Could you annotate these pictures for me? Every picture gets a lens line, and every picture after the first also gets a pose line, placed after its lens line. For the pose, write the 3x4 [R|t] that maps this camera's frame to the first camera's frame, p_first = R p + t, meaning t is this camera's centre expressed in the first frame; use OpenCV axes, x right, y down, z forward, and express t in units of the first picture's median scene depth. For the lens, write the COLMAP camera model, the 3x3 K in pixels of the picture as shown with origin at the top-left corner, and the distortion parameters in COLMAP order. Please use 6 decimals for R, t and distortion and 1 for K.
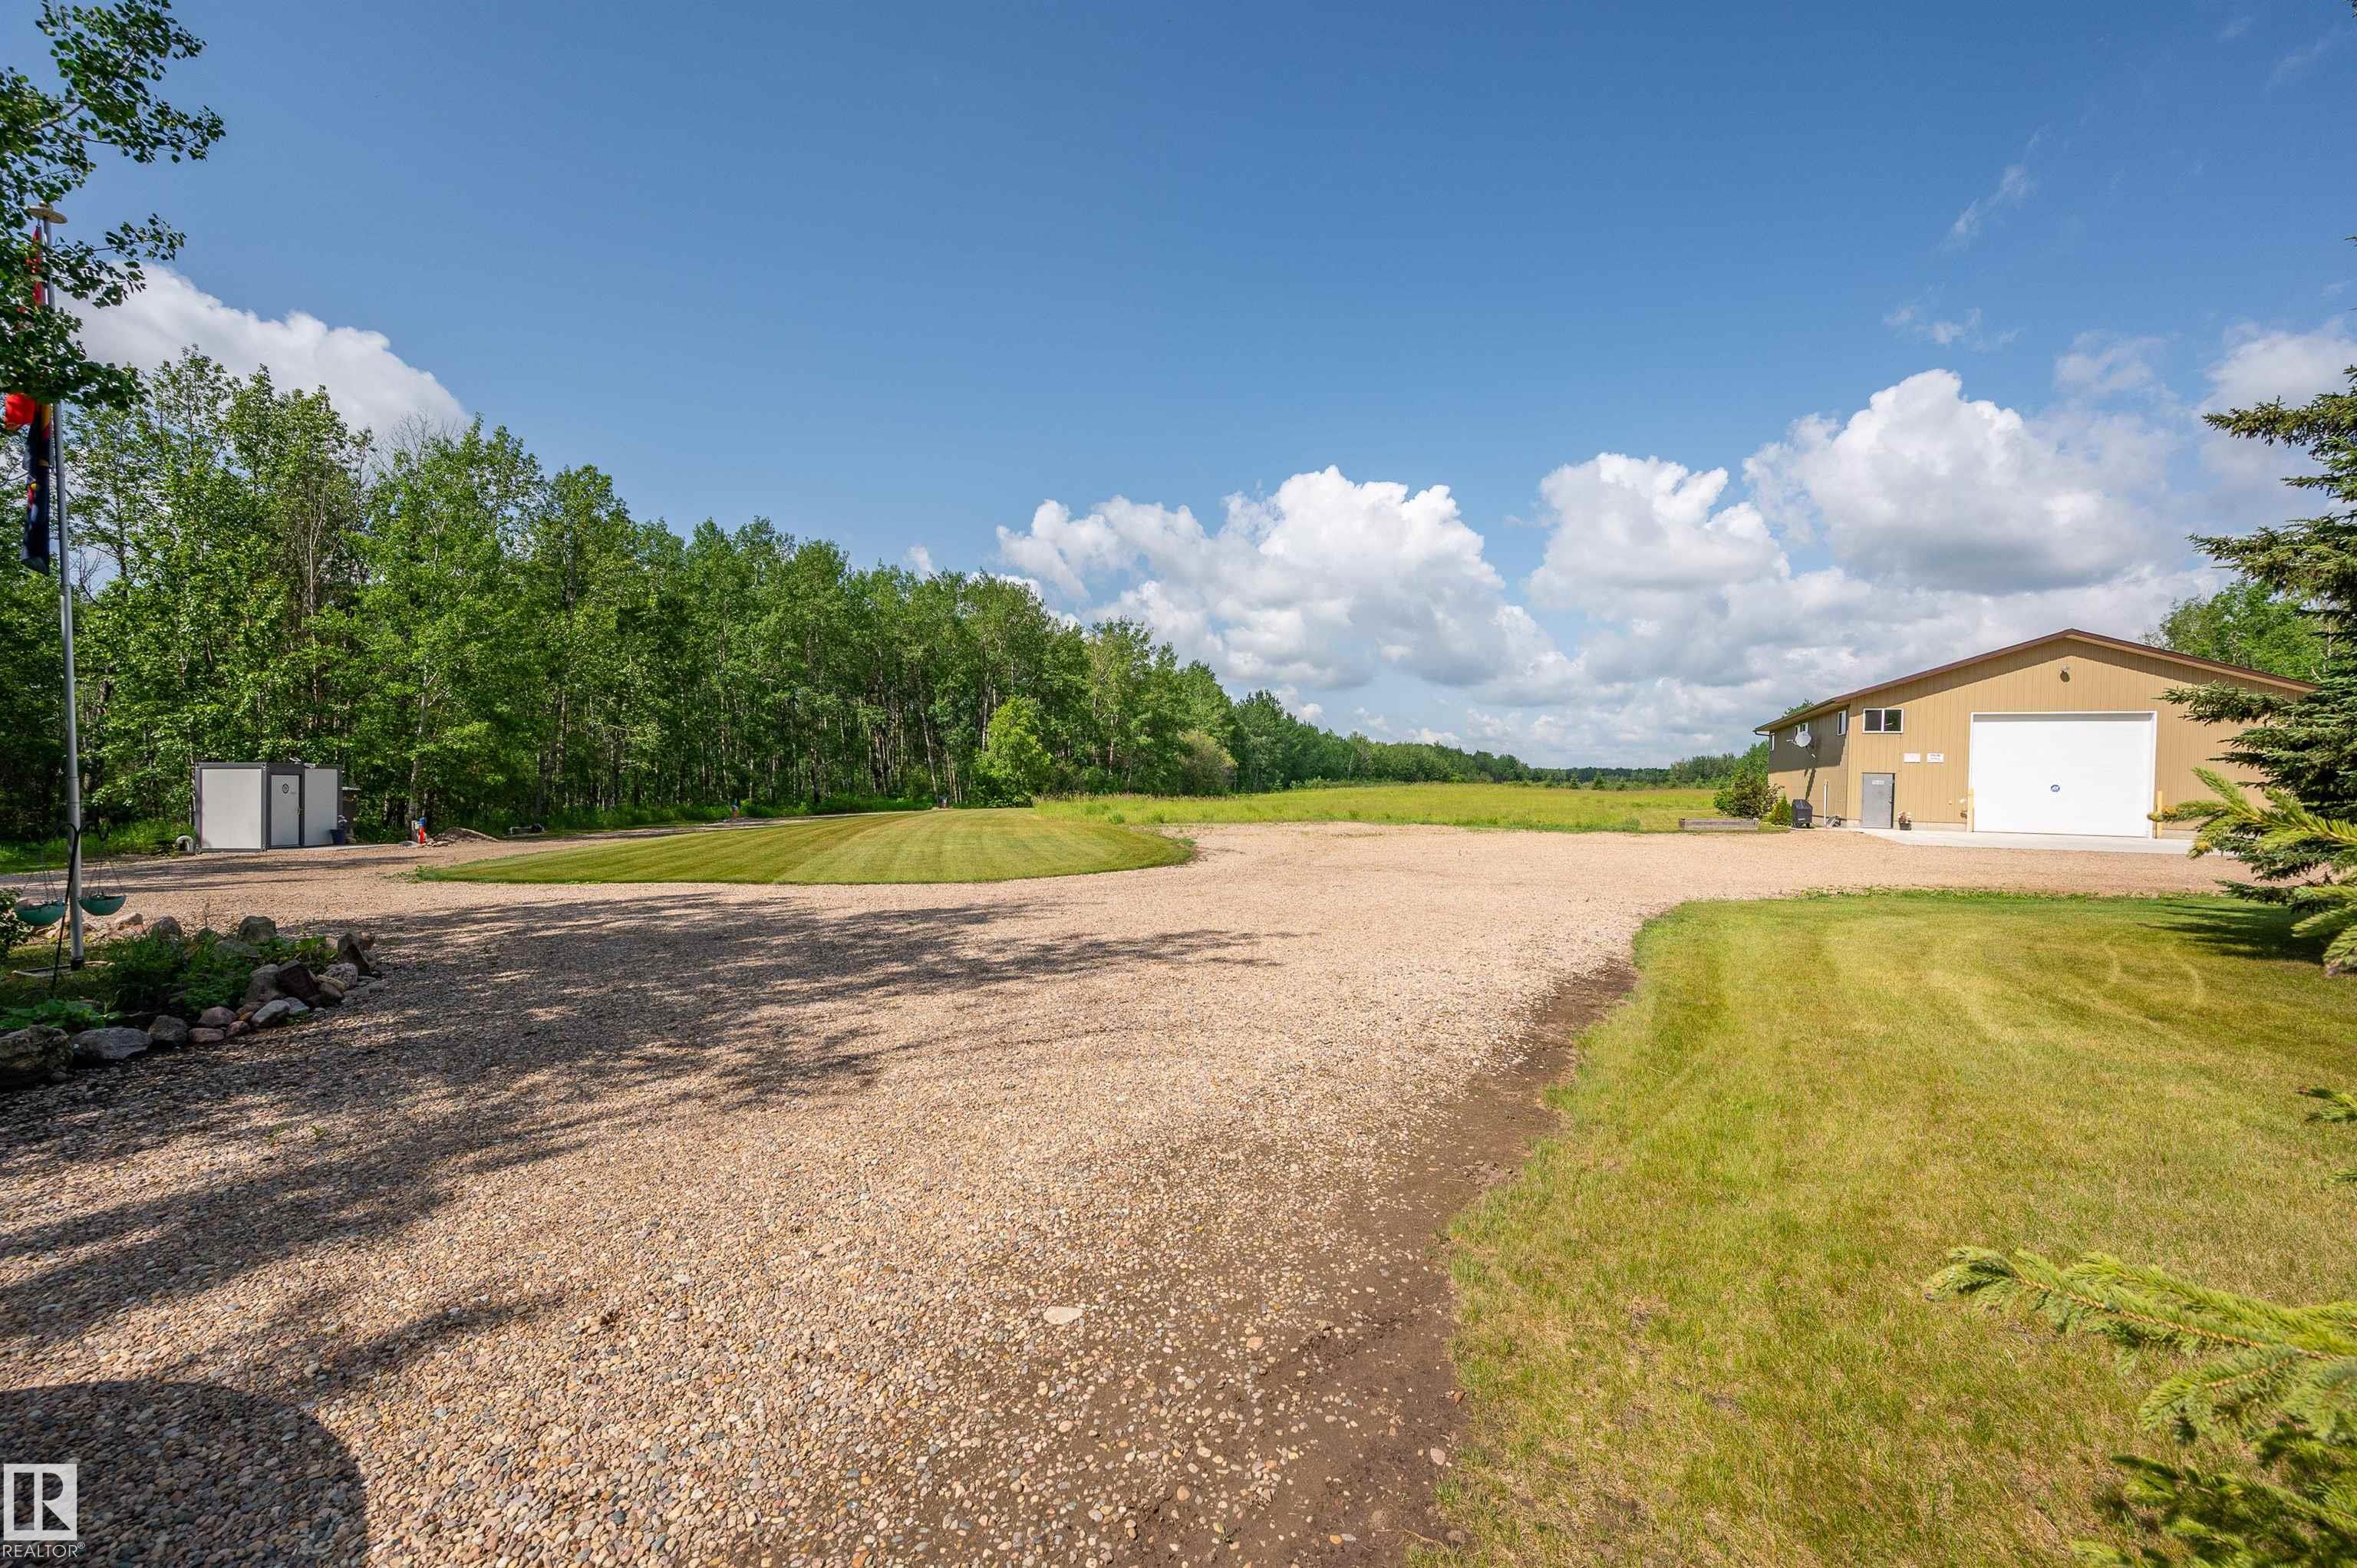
lens RADIAL K [[928.2, 0, 1181.5], [0, 928.2, 820.6], [0, 0, 1]] dist [-0.002881, -0.001417]
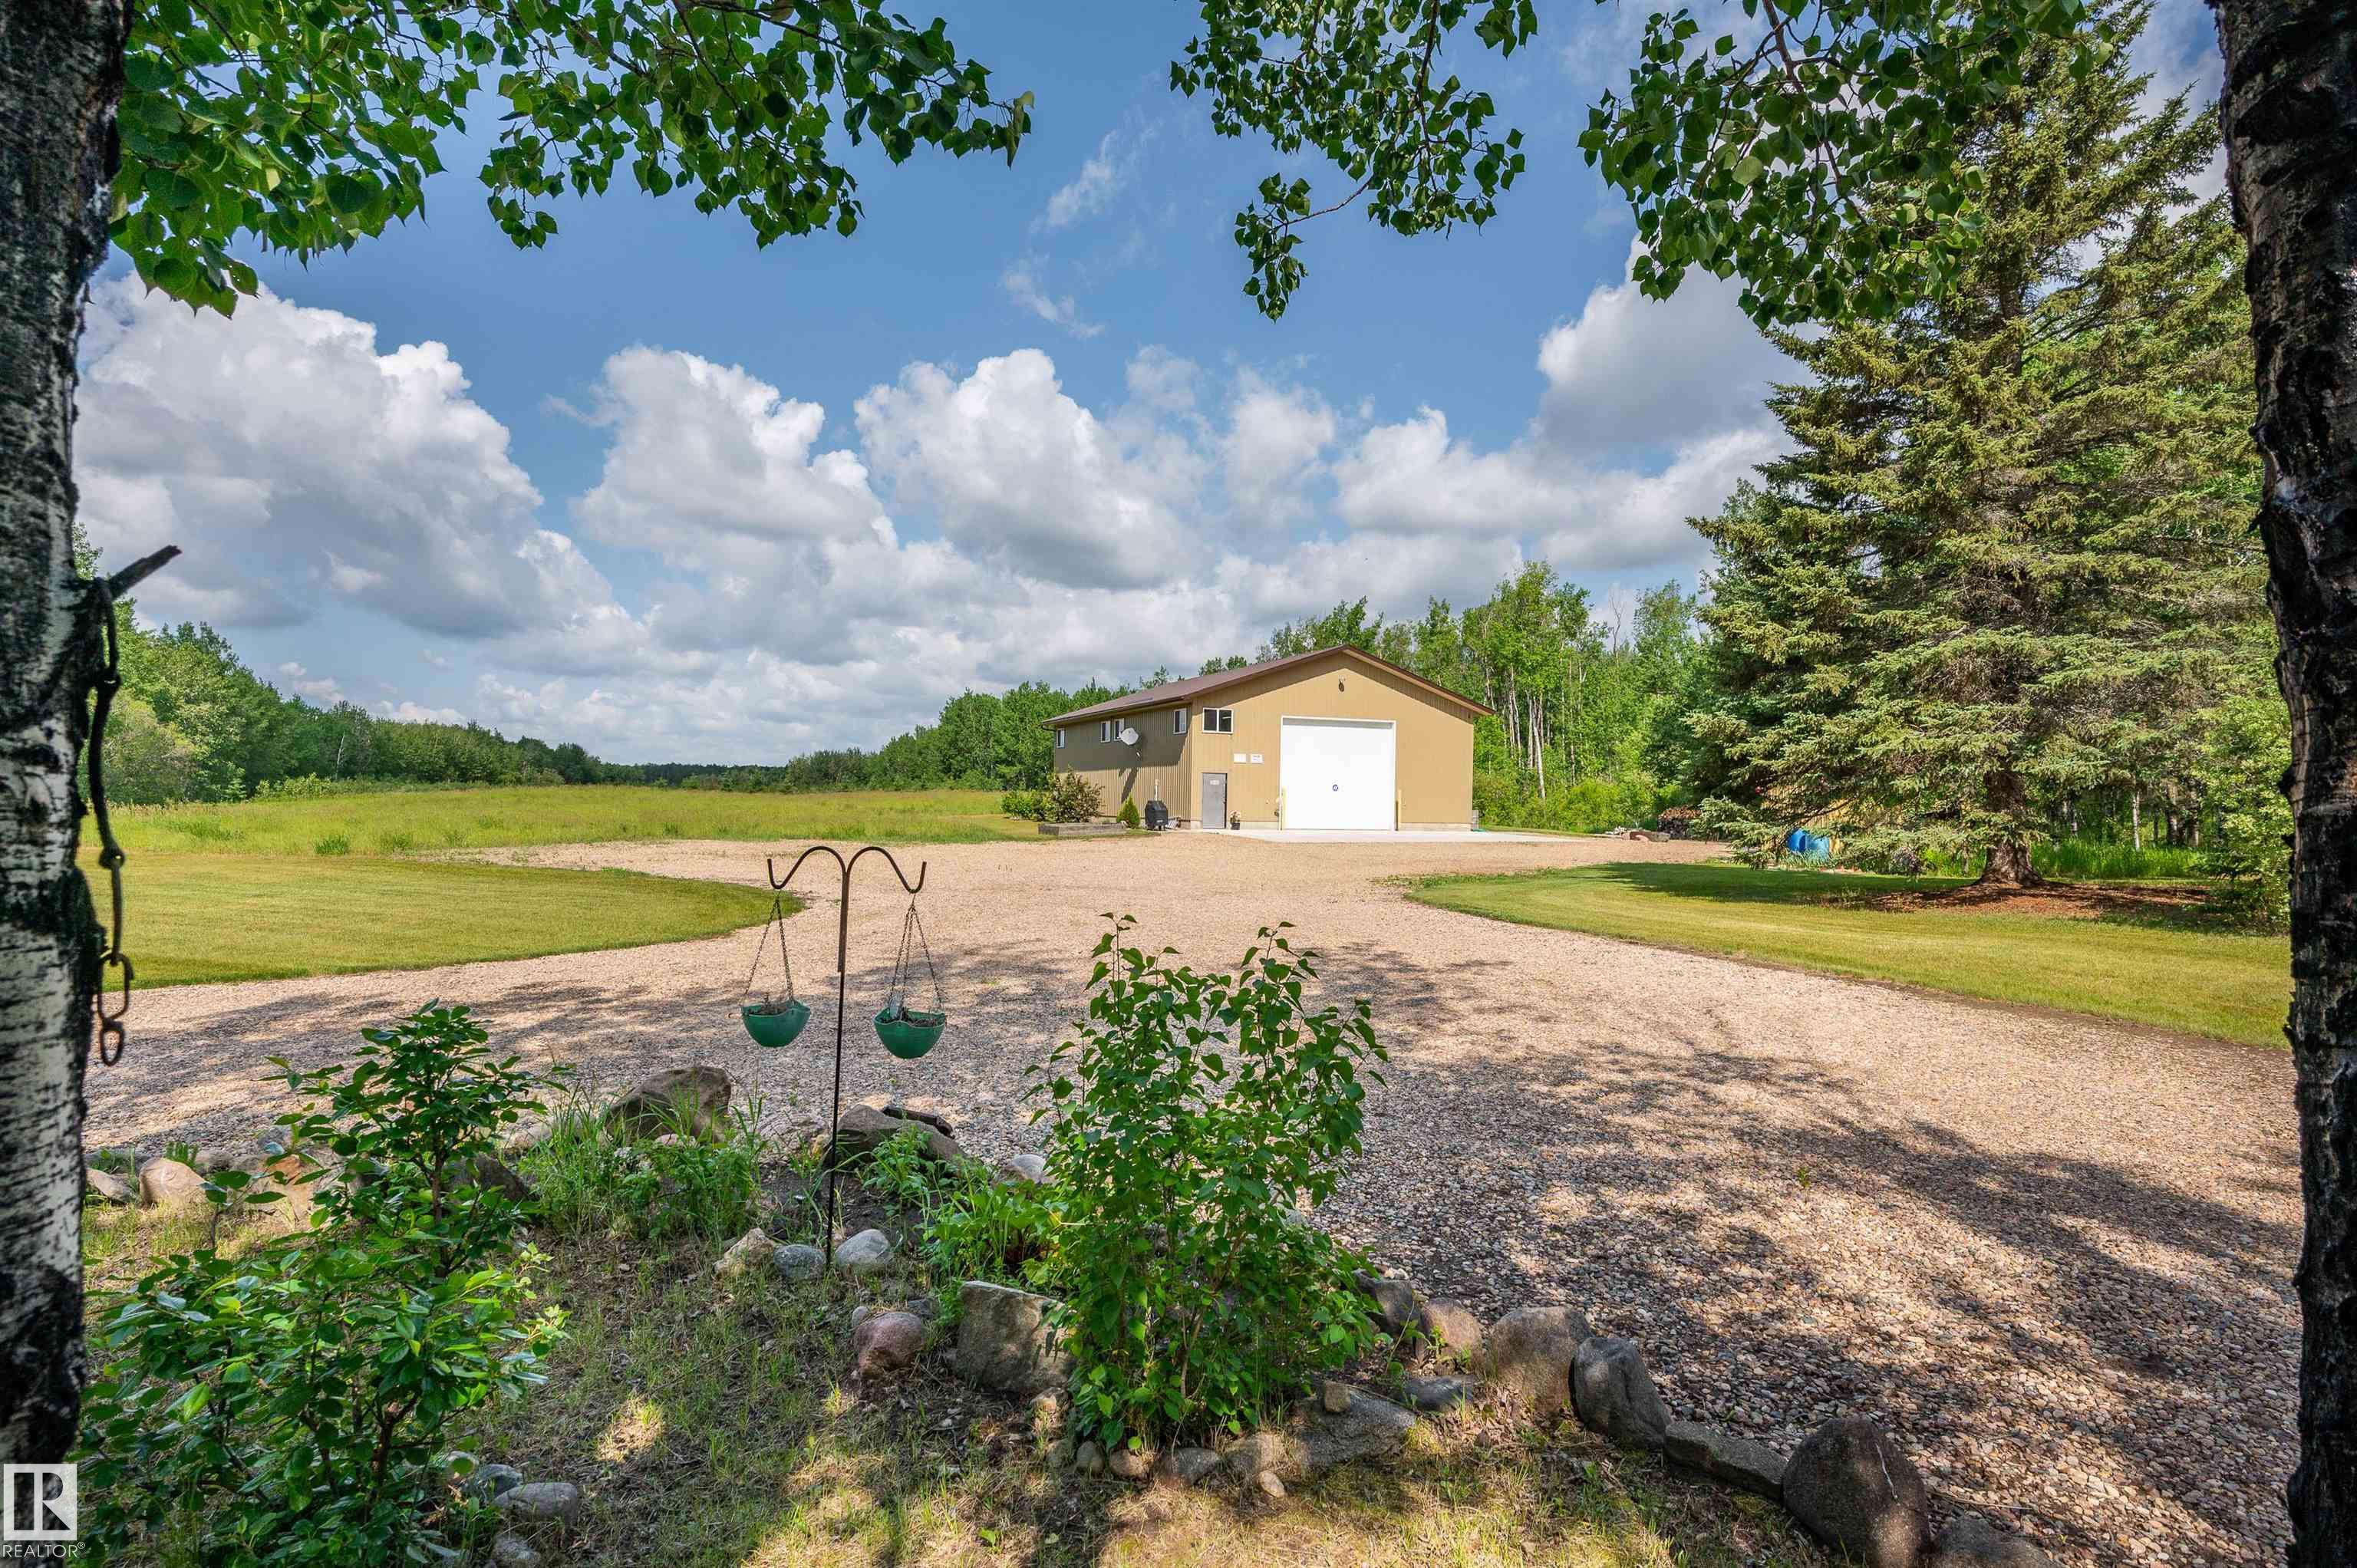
lens RADIAL K [[1279.6, 0, 1178.9], [0, 1279.6, 768.2], [0, 0, 1]] dist [-0.000998, 0.000912]
pose [[0.696777, 0.007852, 0.717245, -0.031394], [0.030639, 0.998702, -0.040699, -0.000178], [-0.716633, 0.050334, 0.695632, 0.007905]]
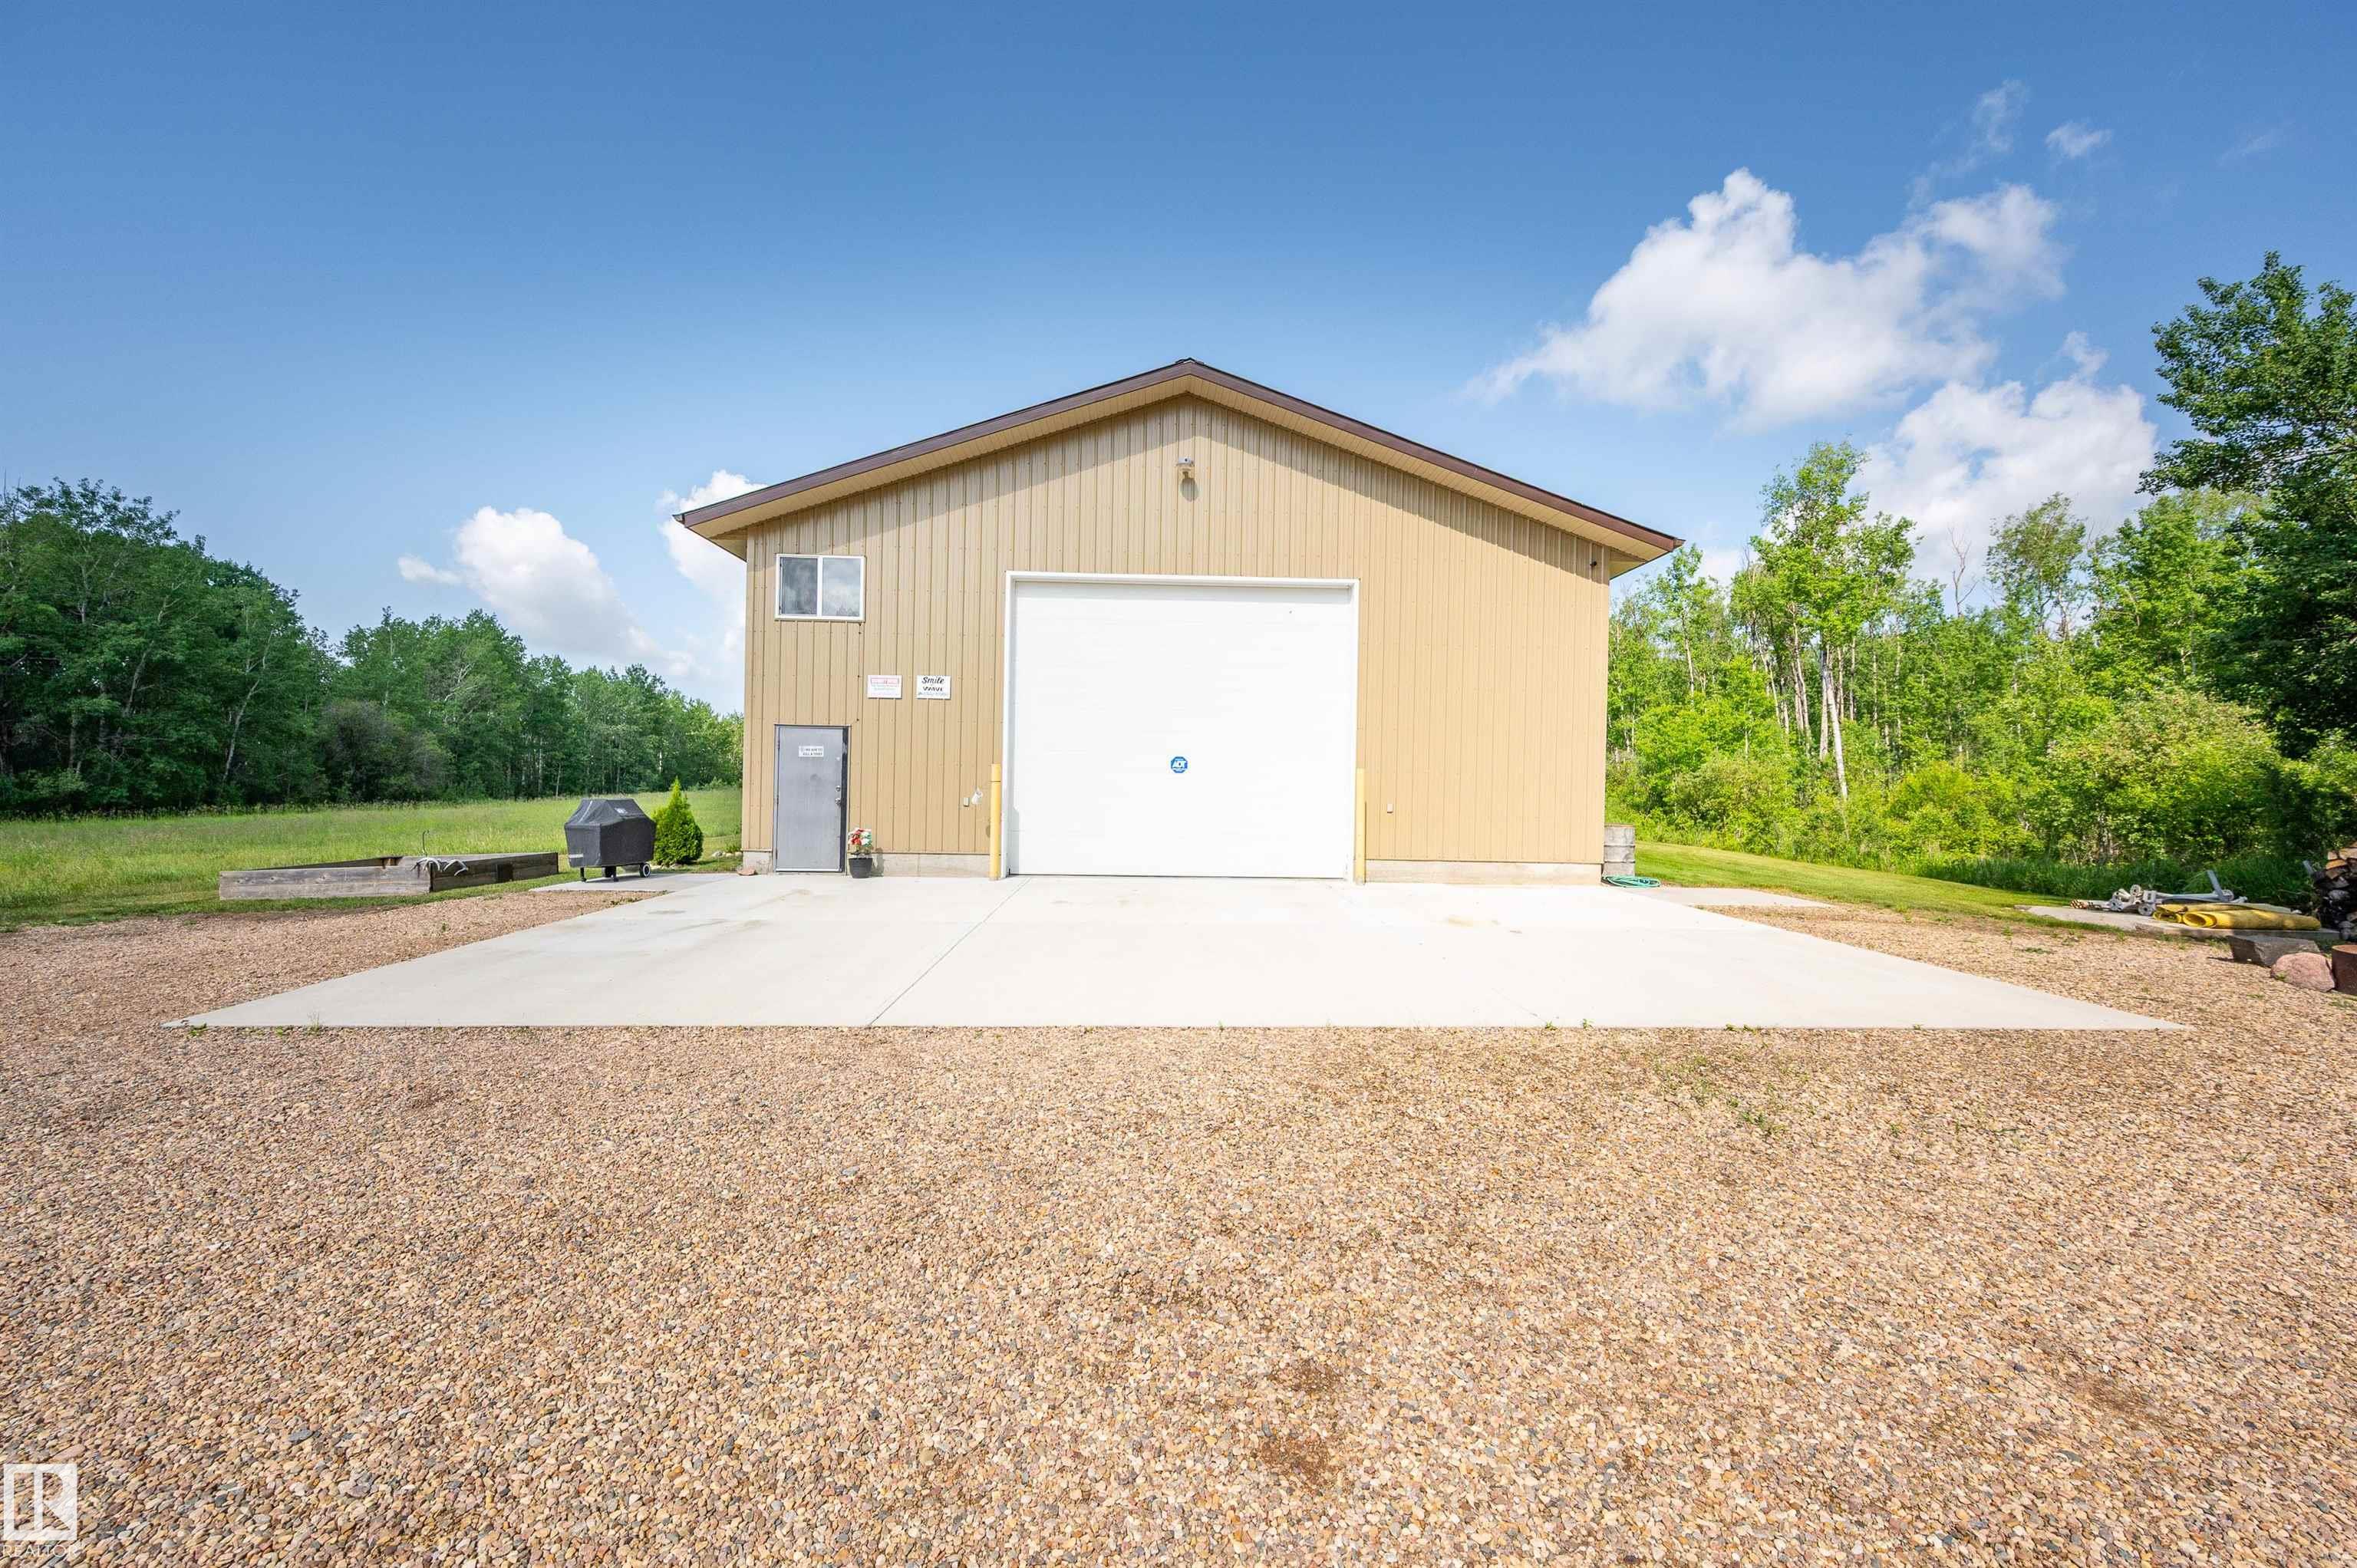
lens RADIAL K [[928.2, 0, 1168.8], [0, 928.2, 776.2], [0, 0, 1]] dist [-0.002881, -0.001417]
pose [[0.901375, 0.002780, 0.433031, 0.084854], [0.020922, 0.998532, -0.049962, -0.001065], [-0.432534, 0.054094, 0.899993, 0.070600]]
